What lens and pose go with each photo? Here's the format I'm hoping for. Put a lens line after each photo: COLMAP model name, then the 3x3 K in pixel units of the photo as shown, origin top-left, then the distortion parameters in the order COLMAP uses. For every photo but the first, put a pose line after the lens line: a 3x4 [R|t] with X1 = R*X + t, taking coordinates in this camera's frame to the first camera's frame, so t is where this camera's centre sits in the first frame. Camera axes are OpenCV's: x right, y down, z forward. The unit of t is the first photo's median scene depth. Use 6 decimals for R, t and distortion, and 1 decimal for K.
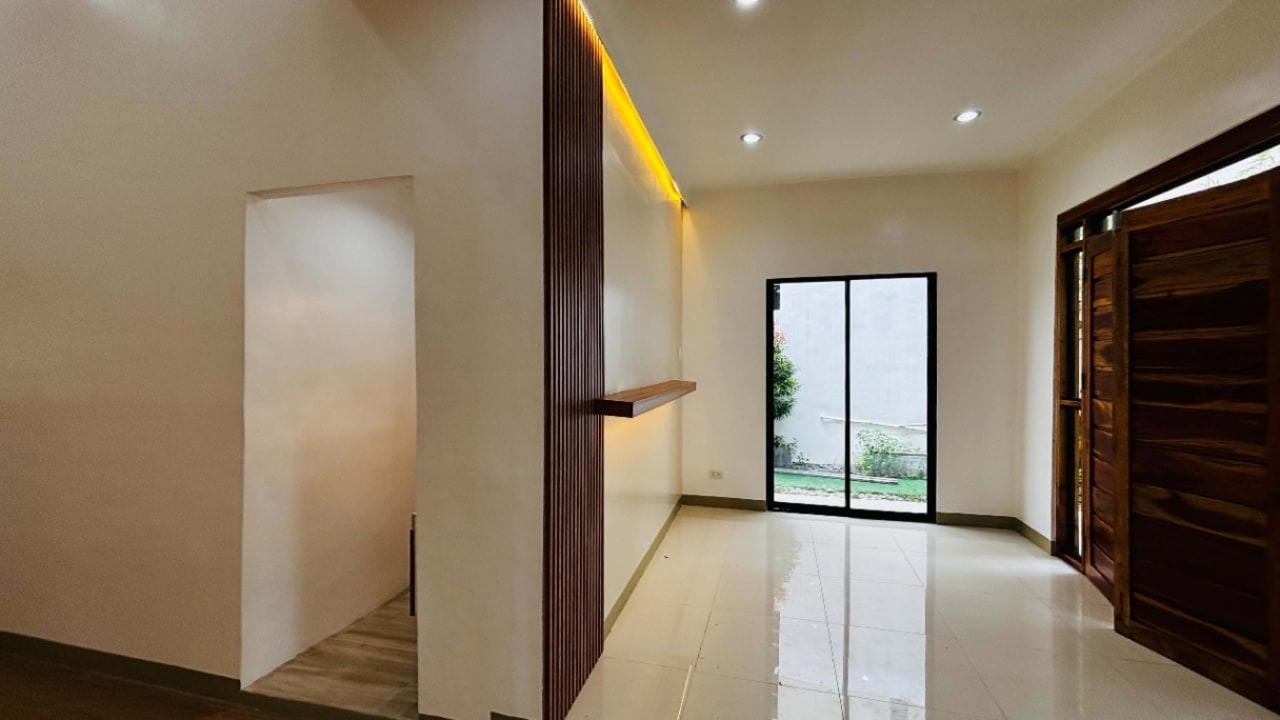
lens RADIAL K [[511.7, 0, 652.3], [0, 511.7, 363.6], [0, 0, 1]] dist [0.006998, 0.000875]
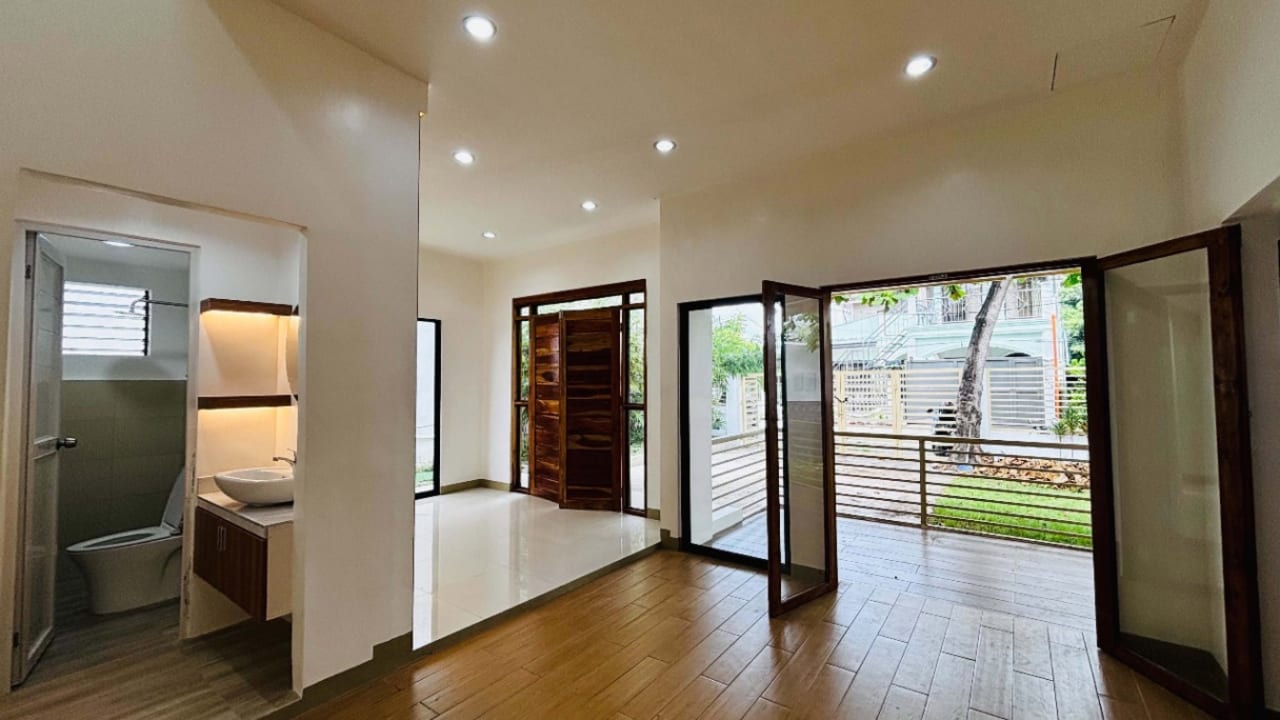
lens RADIAL K [[511.7, 0, 628.1], [0, 511.7, 362.2], [0, 0, 1]] dist [0.006998, 0.000875]
pose [[0.414923, 0.025165, 0.909508, -0.934329], [0.017397, 0.999215, -0.035583, 0.004435], [-0.909690, 0.030587, 0.414160, -0.135514]]
